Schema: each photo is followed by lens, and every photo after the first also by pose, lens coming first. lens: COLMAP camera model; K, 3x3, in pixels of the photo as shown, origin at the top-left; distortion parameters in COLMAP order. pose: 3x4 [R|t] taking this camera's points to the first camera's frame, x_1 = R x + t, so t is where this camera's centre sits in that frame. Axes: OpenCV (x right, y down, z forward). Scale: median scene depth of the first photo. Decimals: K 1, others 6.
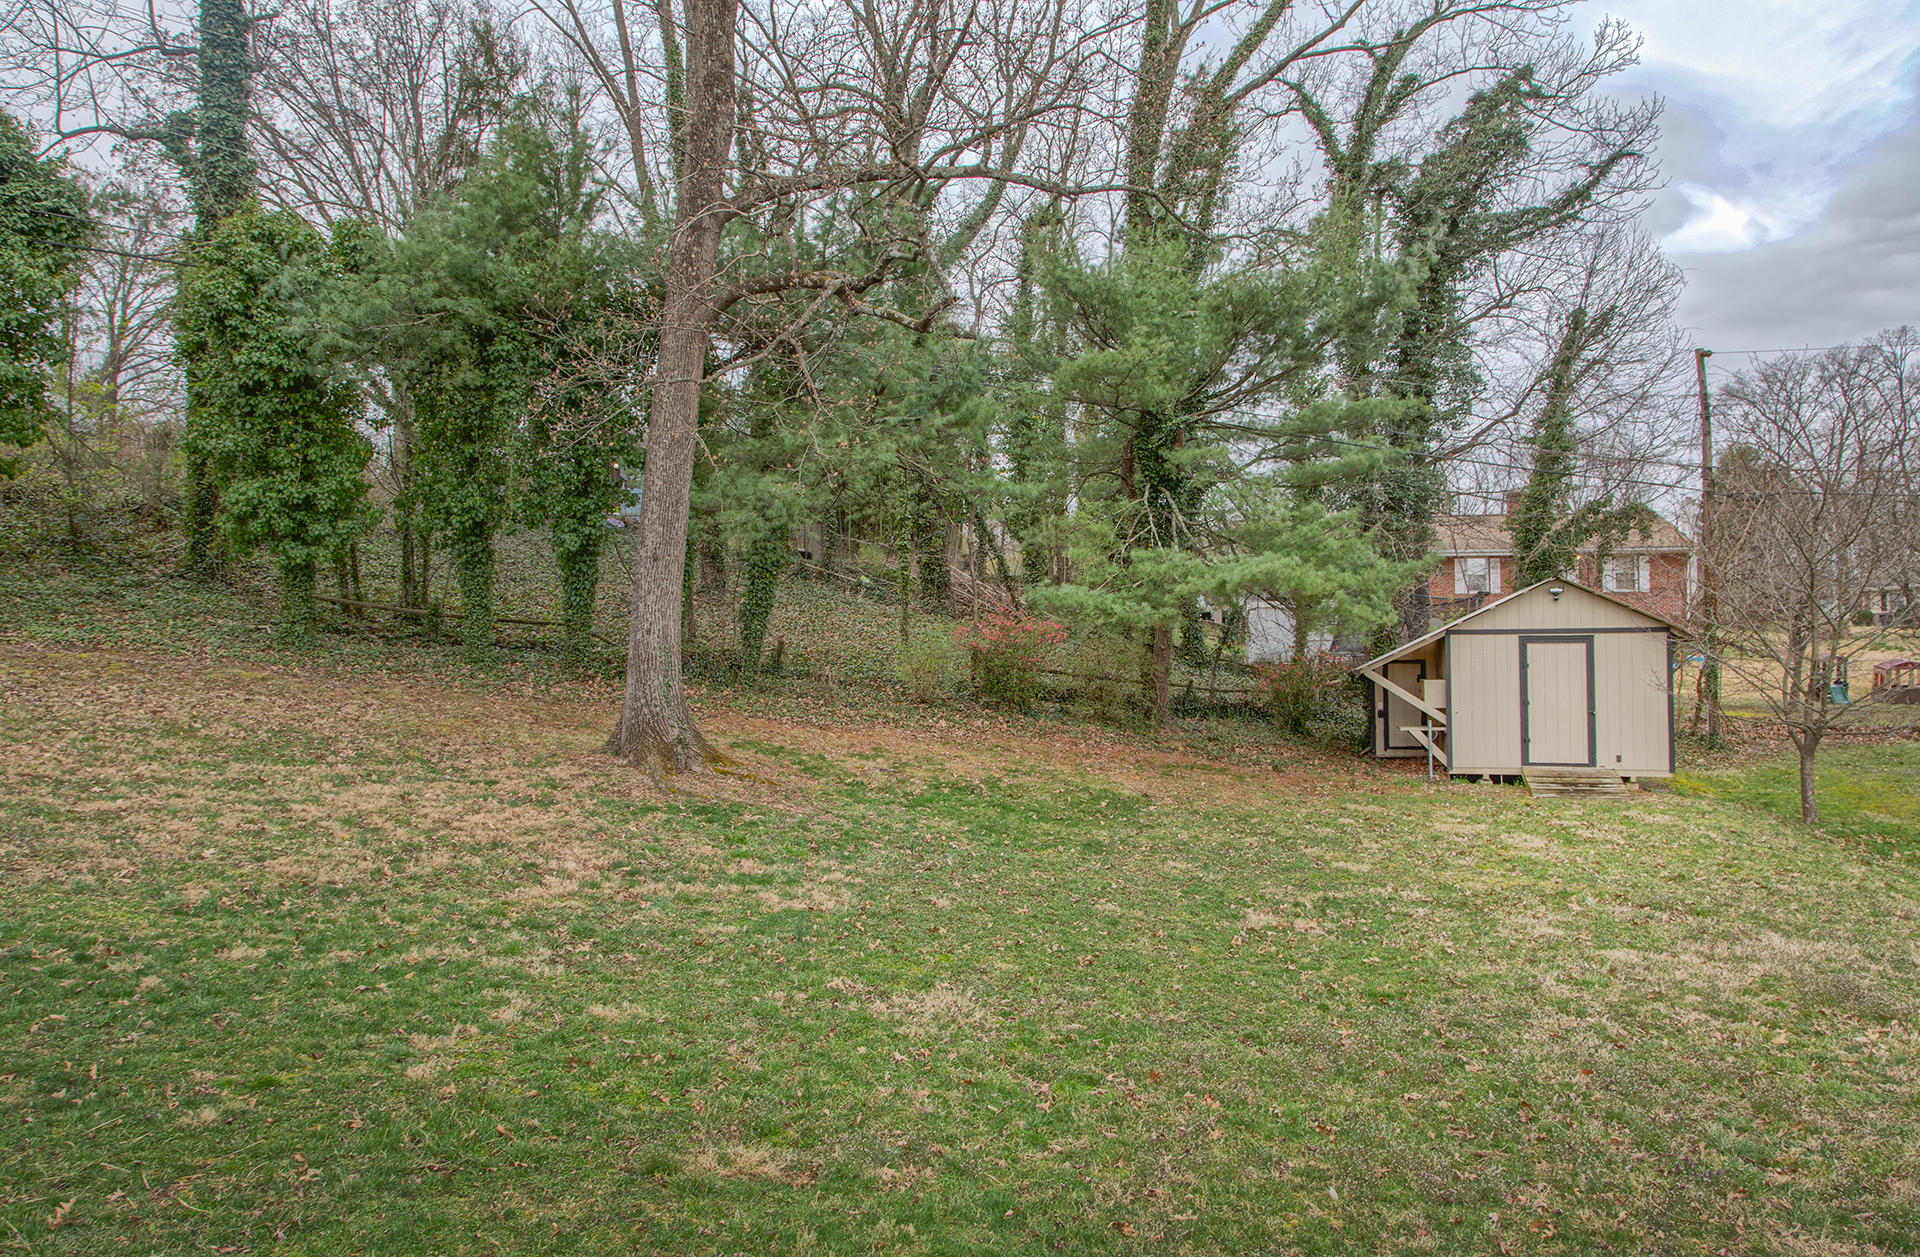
lens RADIAL K [[1383.5, 0, 954.4], [0, 1383.5, 624.3], [0, 0, 1]] dist [0.029934, 0.000892]
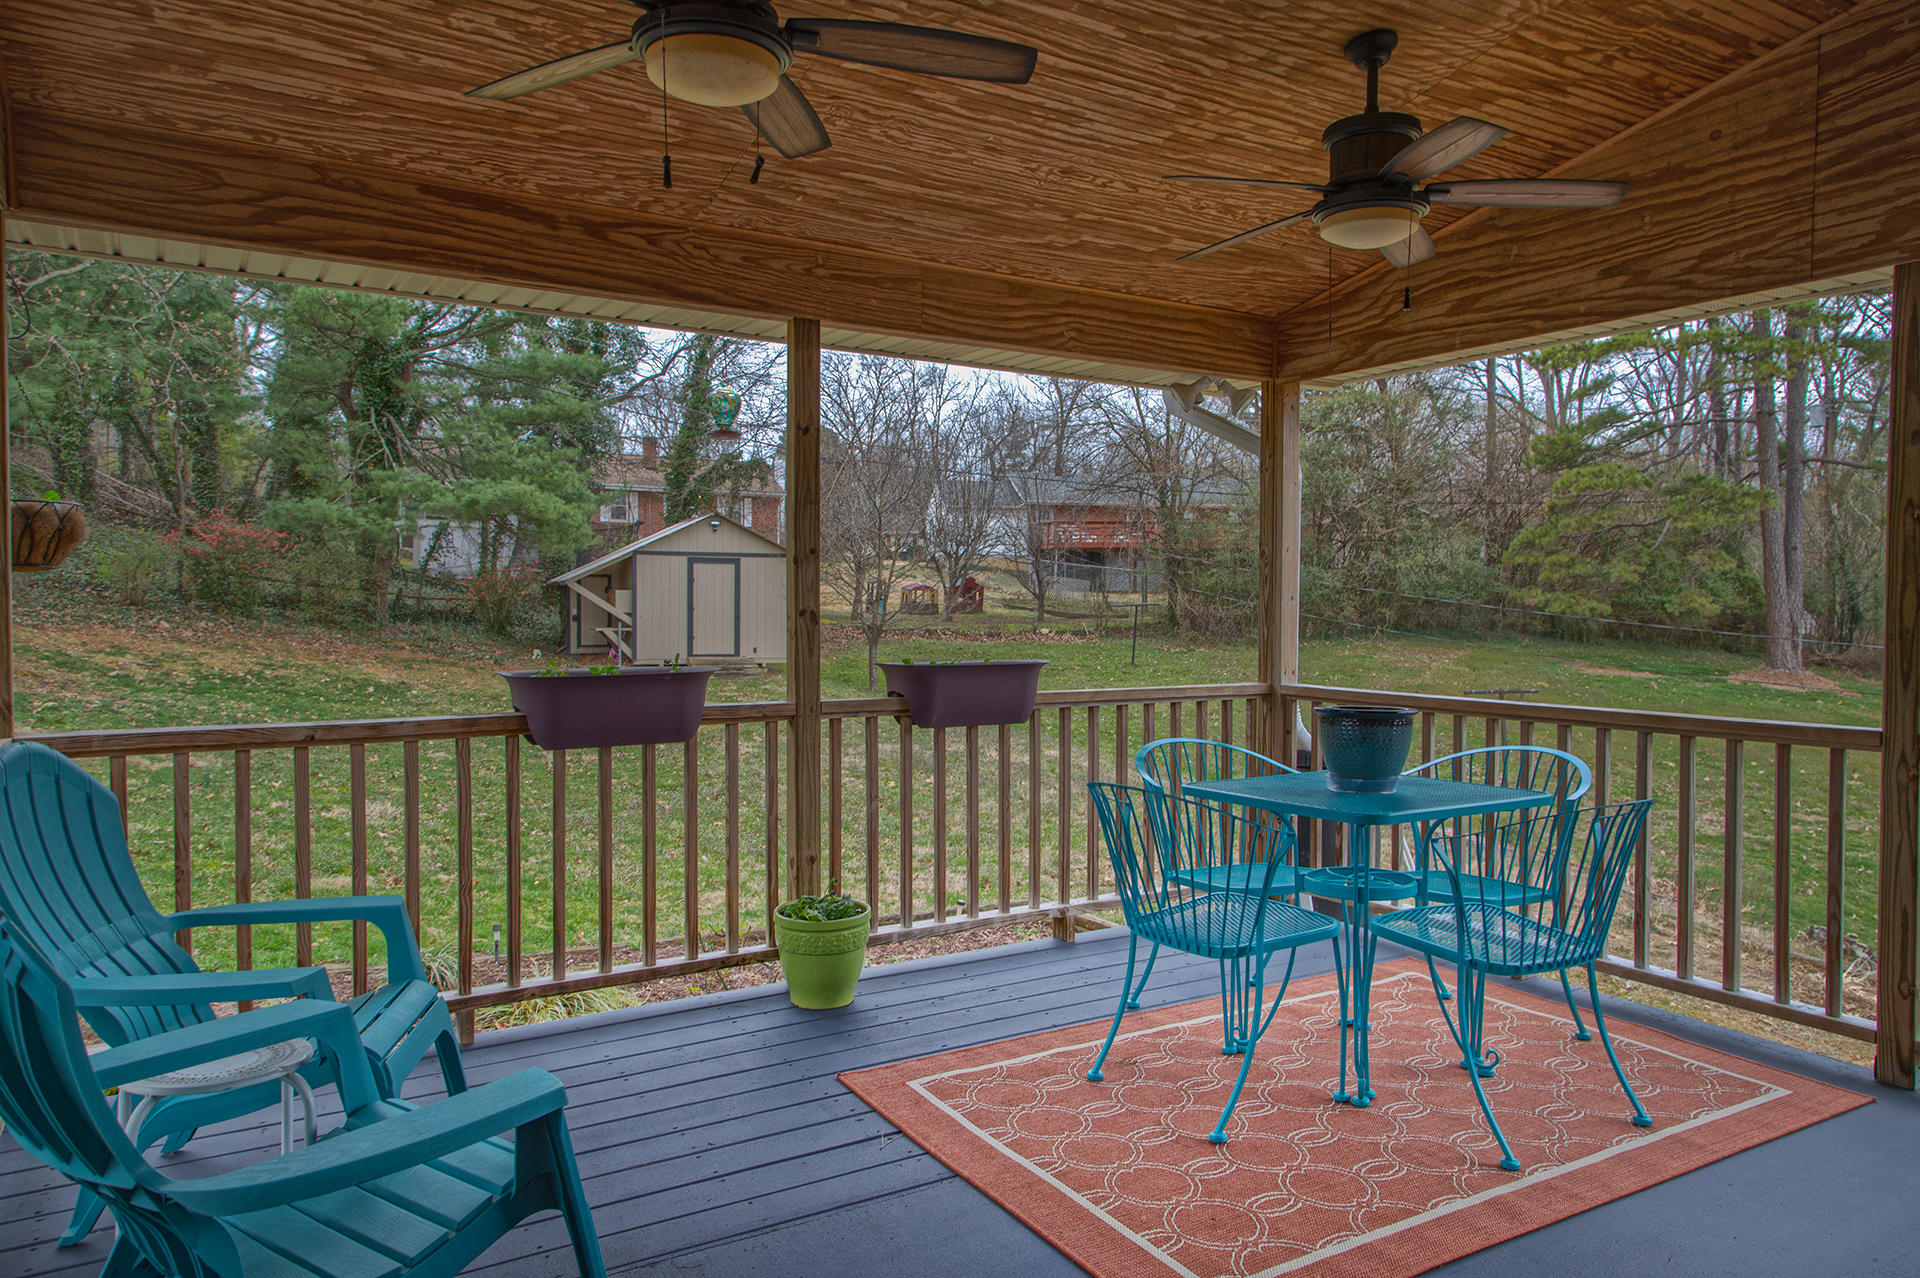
lens RADIAL K [[1333.4, 0, 967.2], [0, 1333.4, 633.6], [0, 0, 1]] dist [0.013748, -0.003934]
pose [[0.800781, -0.002971, 0.598950, -0.115850], [-0.035100, 0.998036, 0.051878, 0.005301], [-0.597928, -0.062566, 0.799105, -0.135577]]
